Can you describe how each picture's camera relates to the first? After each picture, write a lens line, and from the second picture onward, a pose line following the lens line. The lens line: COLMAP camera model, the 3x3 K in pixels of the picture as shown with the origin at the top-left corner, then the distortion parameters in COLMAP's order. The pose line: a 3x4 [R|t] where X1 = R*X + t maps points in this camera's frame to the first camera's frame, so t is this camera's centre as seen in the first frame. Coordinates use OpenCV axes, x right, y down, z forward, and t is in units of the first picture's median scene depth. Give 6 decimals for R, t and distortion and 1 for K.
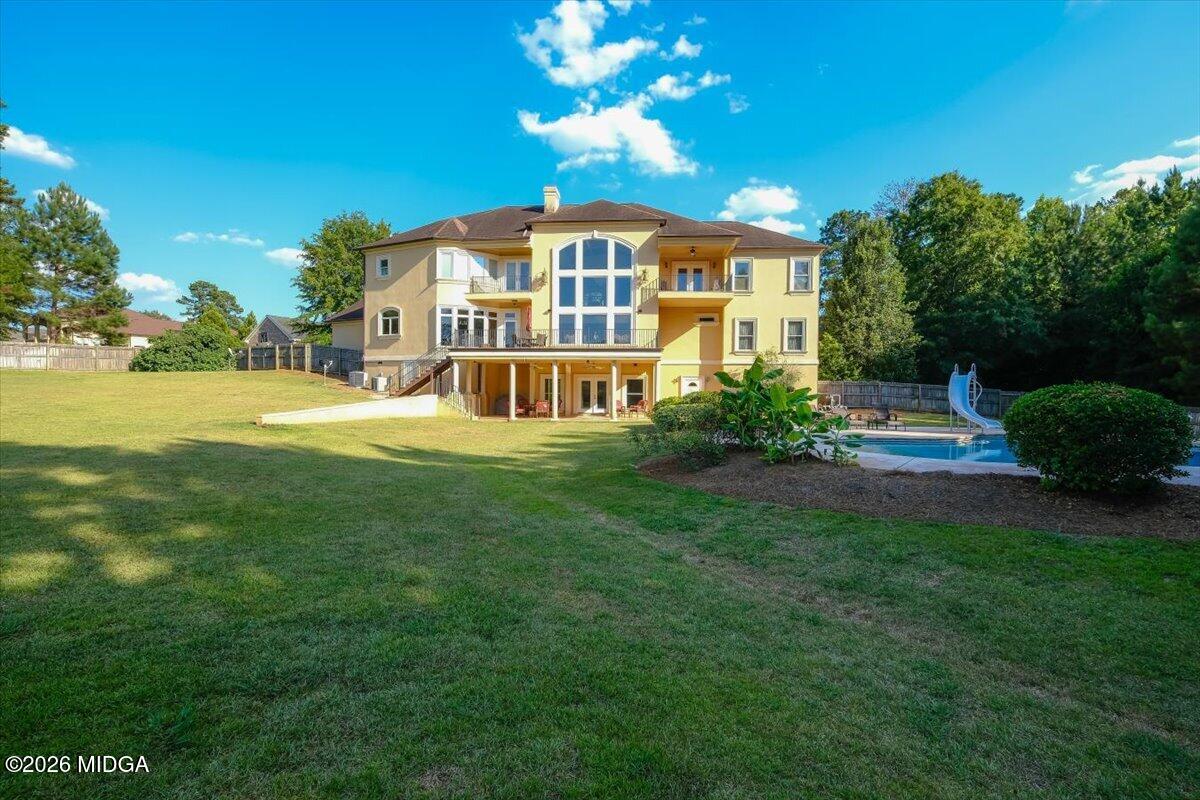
lens RADIAL K [[522.4, 0, 591.2], [0, 522.4, 399.8], [0, 0, 1]] dist [-0.001258, -0.000304]
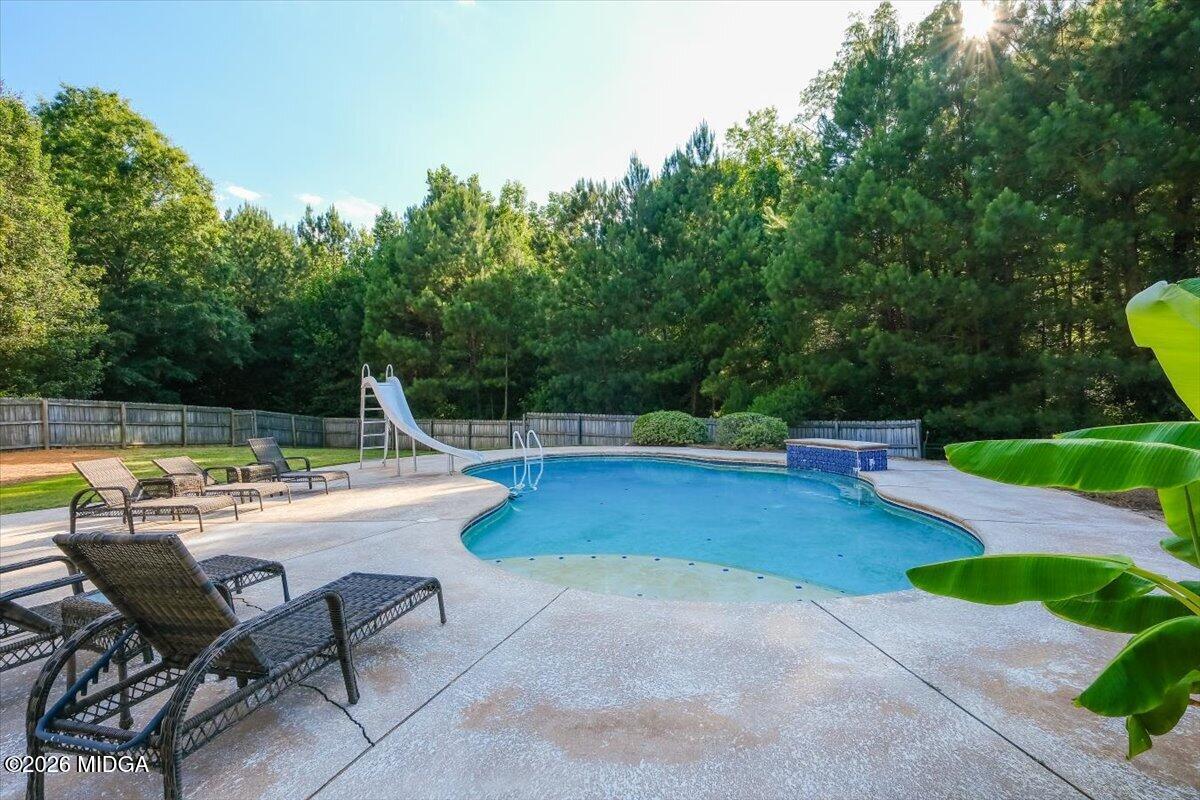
lens RADIAL K [[522.4, 0, 591.2], [0, 522.4, 399.8], [0, 0, 1]] dist [-0.001258, -0.000304]
pose [[0.104965, -0.003434, 0.994470, 0.082910], [0.036085, 0.999349, -0.000358, -0.012709], [-0.993821, 0.035923, 0.105021, 0.407058]]
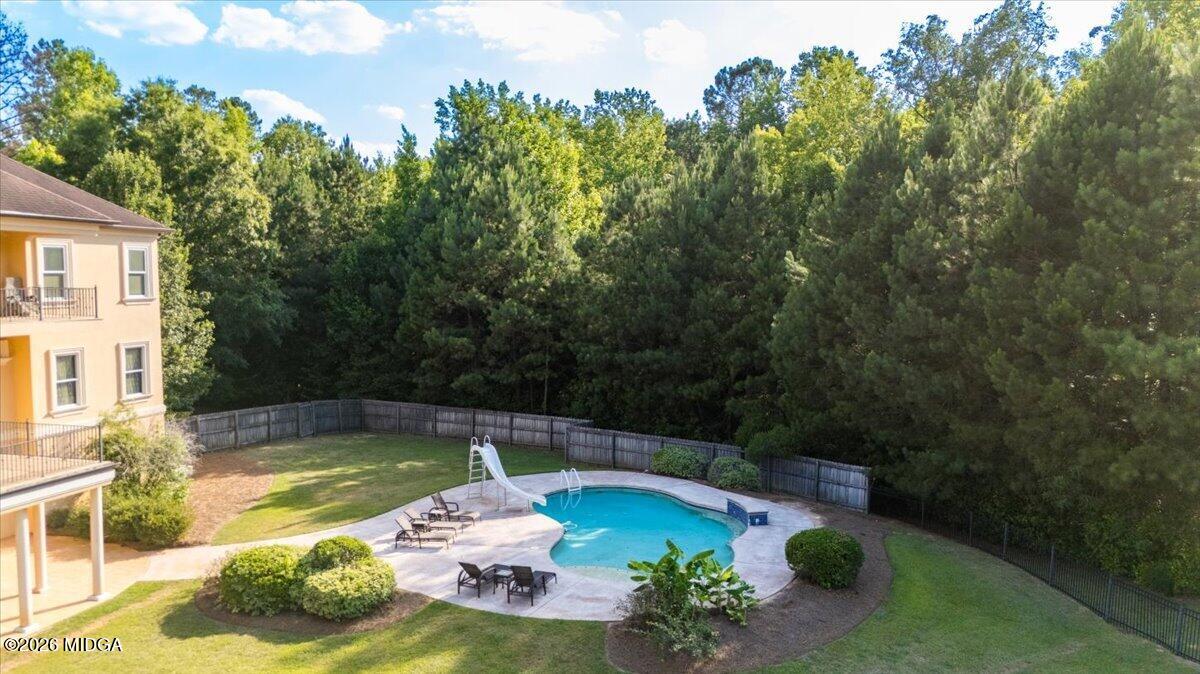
lens RADIAL K [[924.4, 0, 600.0], [0, 924.4, 337.0], [0, 0, 1]] dist [0.097286, -0.086450]
pose [[0.181995, -0.084749, 0.979641, -0.594692], [0.008674, 0.996379, 0.084585, -0.254212], [-0.983261, -0.006896, 0.182071, 0.263616]]
